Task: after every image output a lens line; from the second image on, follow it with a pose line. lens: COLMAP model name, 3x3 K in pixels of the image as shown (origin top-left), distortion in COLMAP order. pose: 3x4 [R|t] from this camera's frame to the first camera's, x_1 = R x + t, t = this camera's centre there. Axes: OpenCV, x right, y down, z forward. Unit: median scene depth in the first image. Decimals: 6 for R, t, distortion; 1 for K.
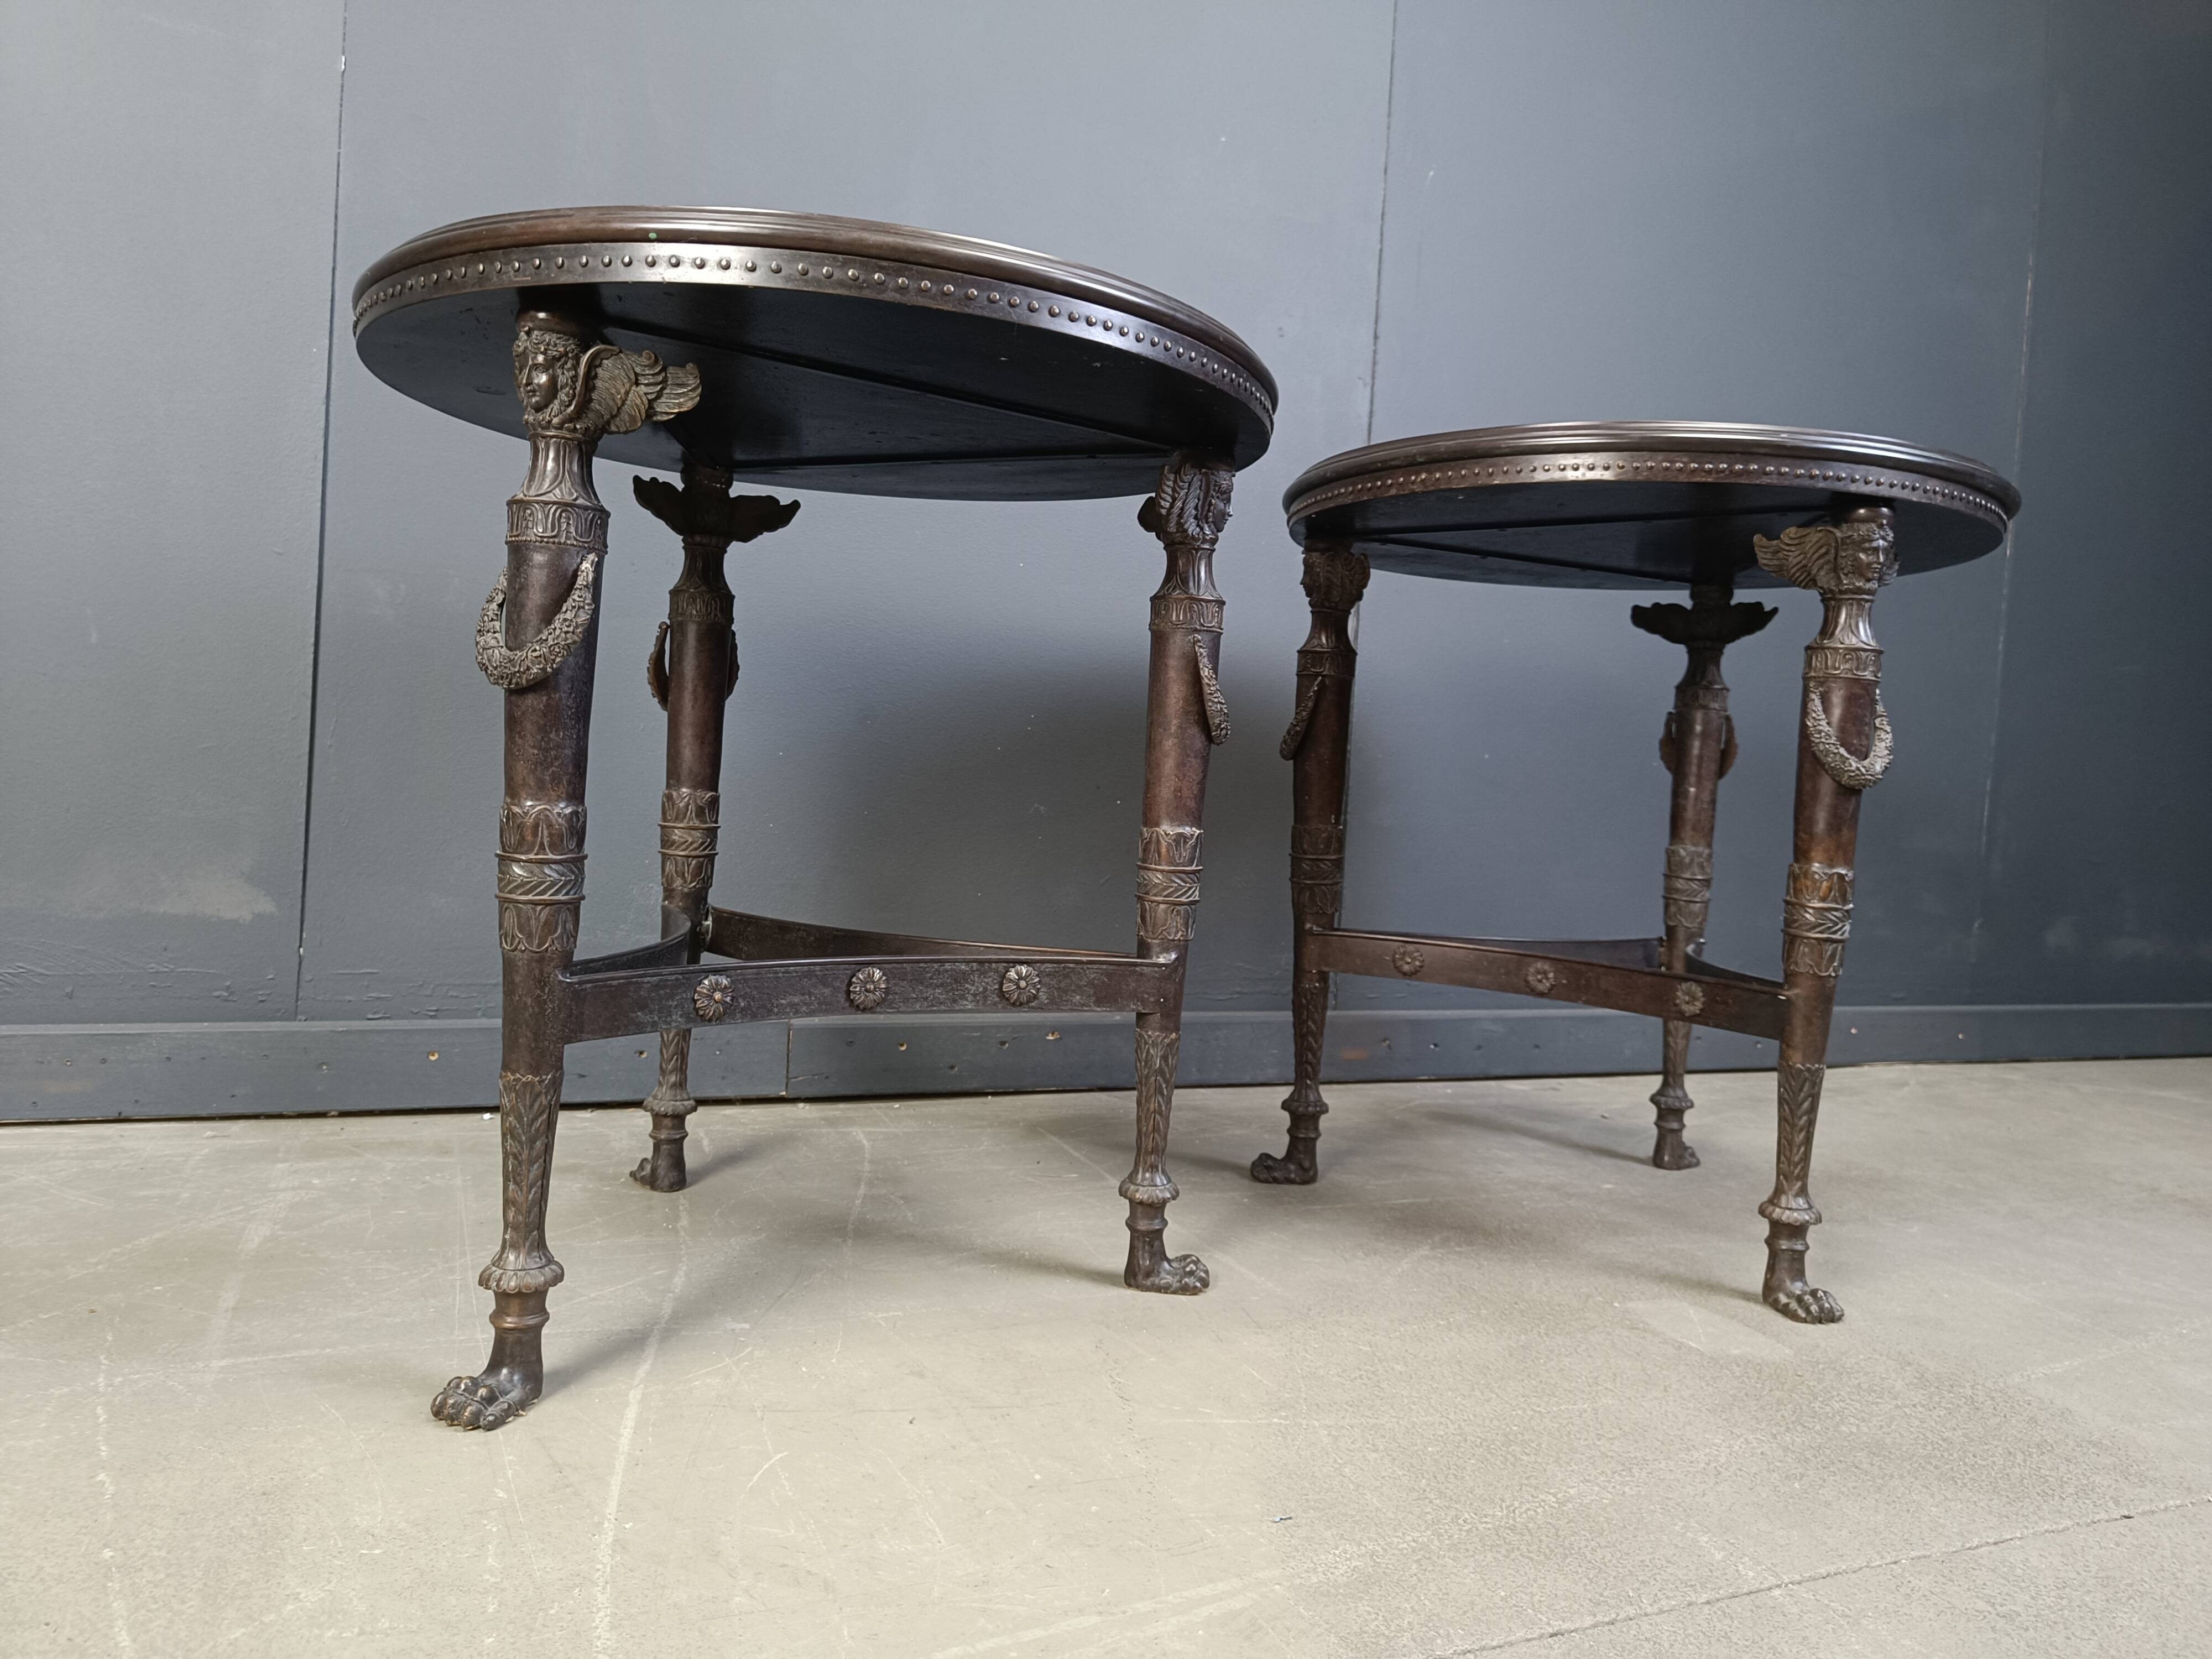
lens RADIAL K [[1575.6, 0, 1121.3], [0, 1575.6, 786.5], [0, 0, 1]] dist [0.012861, -0.004993]
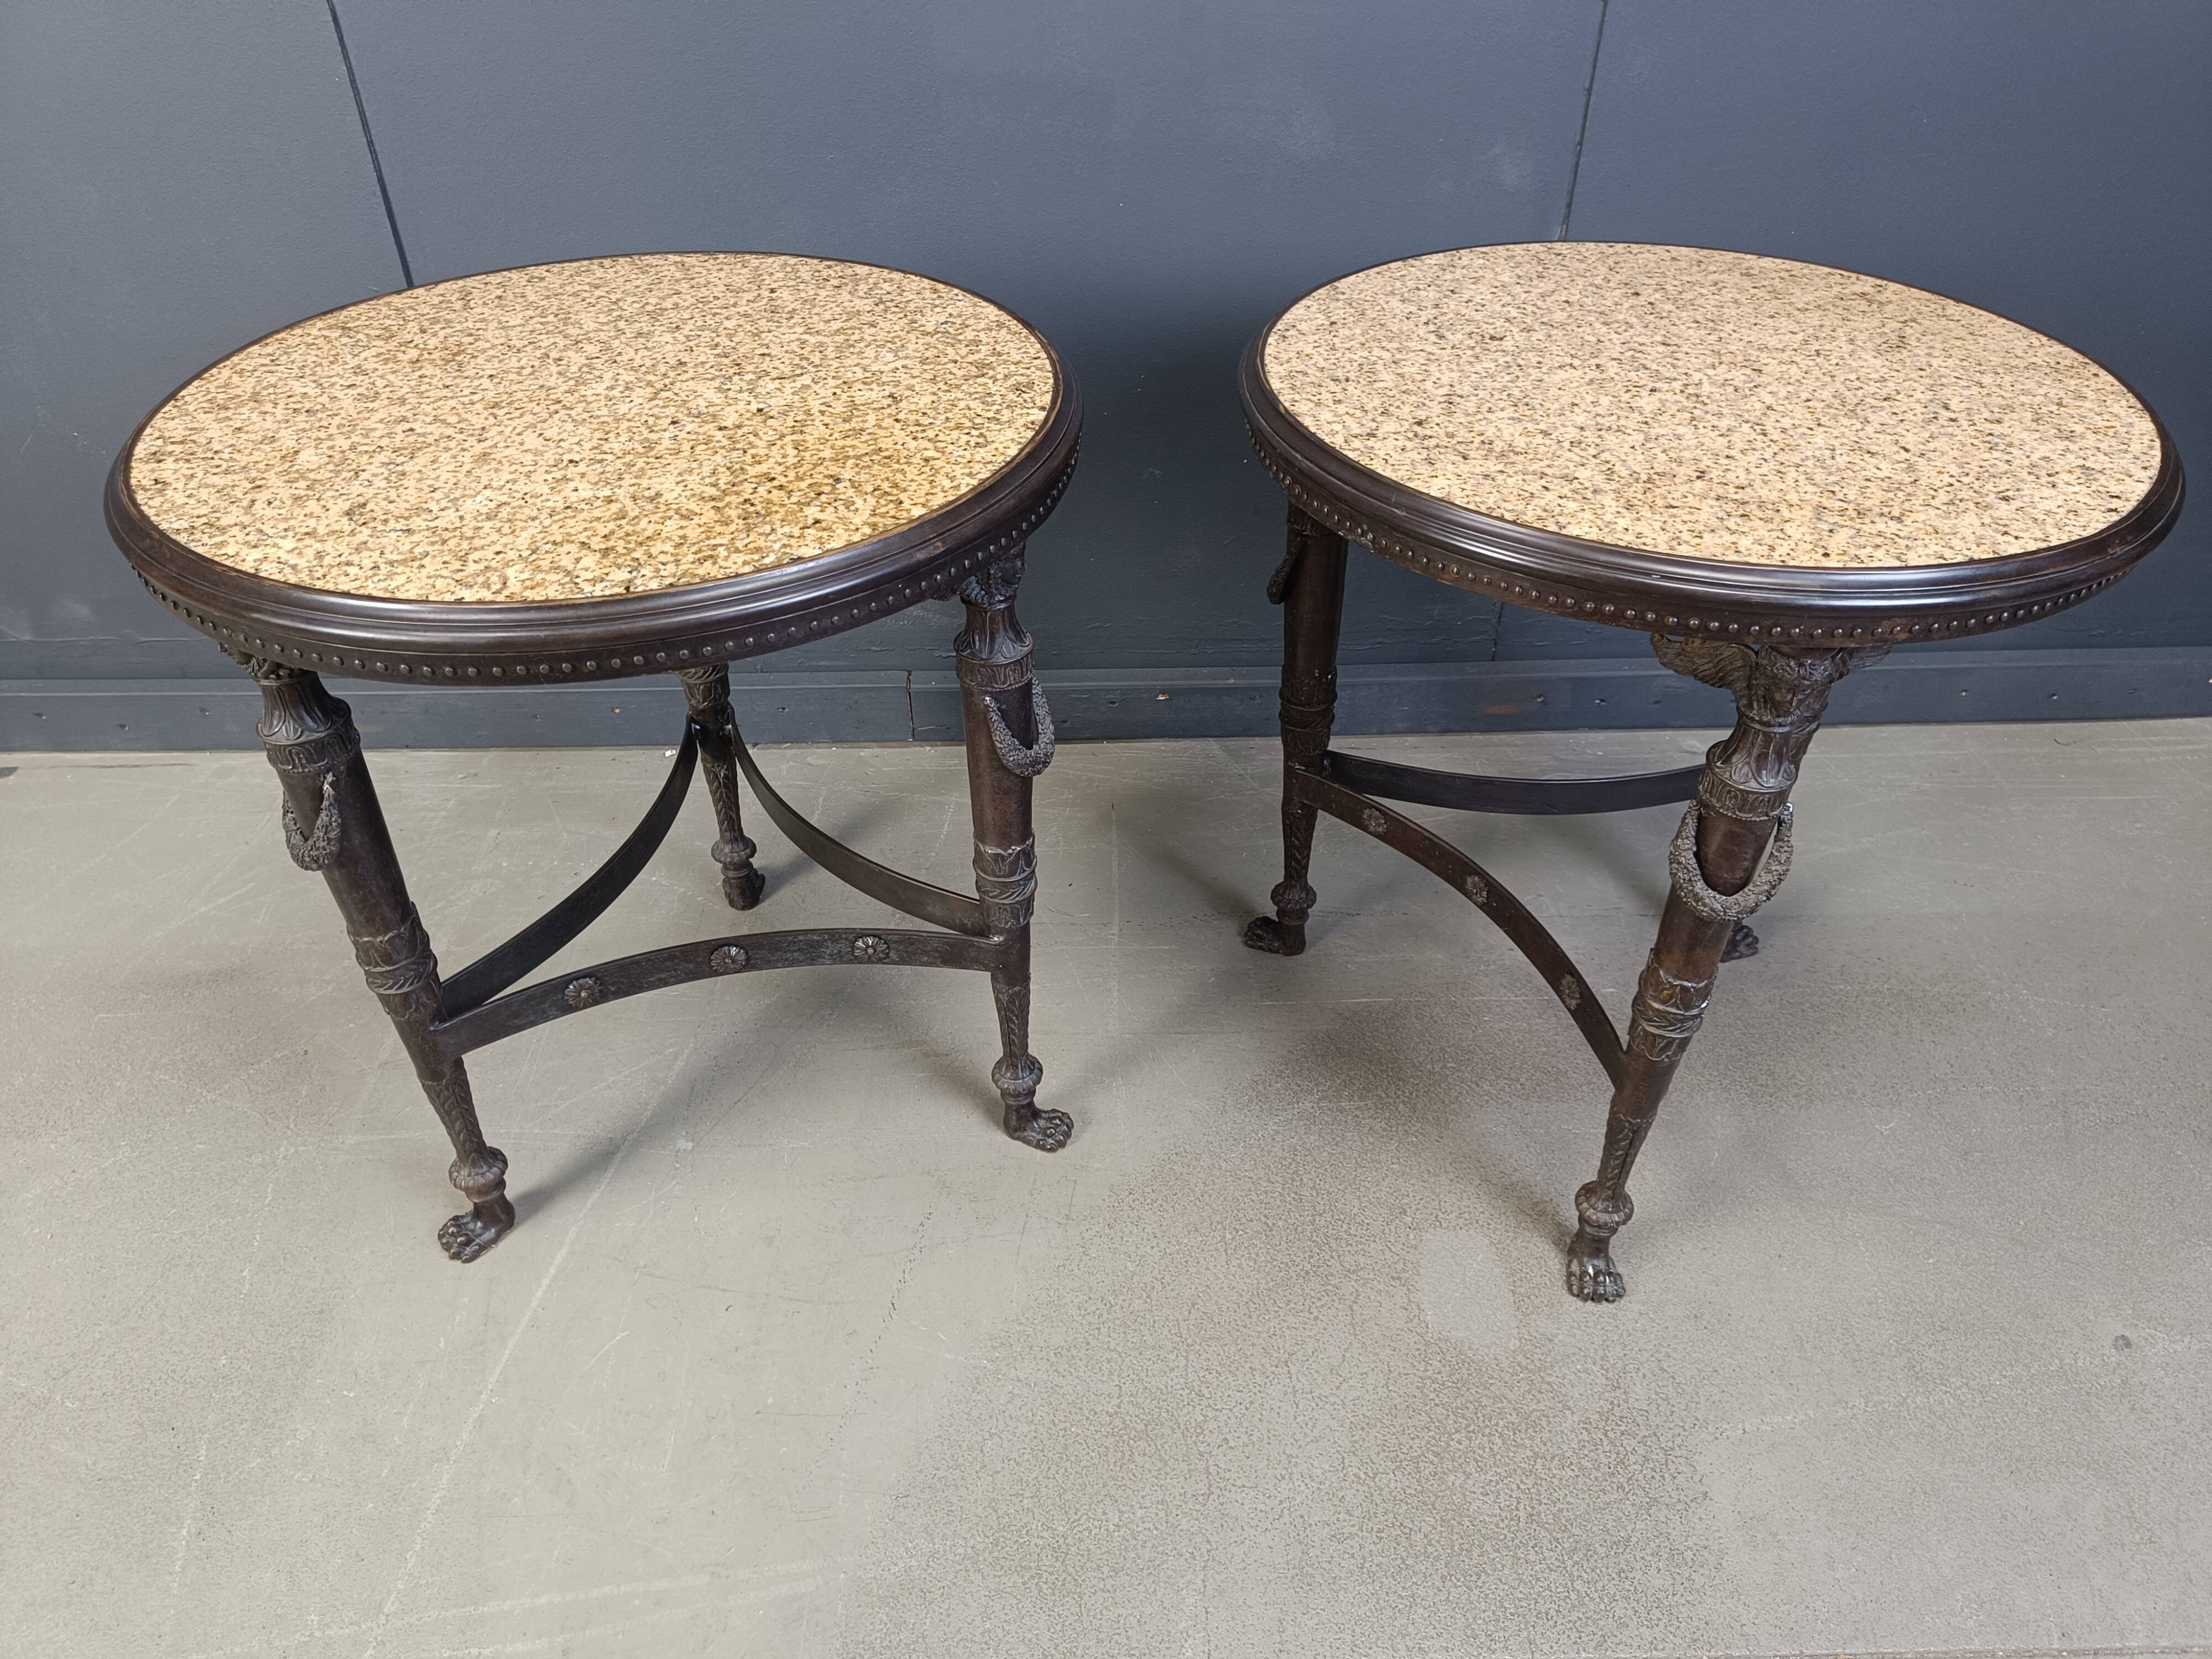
lens RADIAL K [[1549.8, 0, 1122.0], [0, 1549.8, 848.1], [0, 0, 1]] dist [0.012717, -0.006204]
pose [[0.925930, 0.183150, -0.330316, 0.415837], [0.049013, 0.808898, 0.585902, -0.523523], [0.374500, -0.558695, 0.740007, 0.249892]]
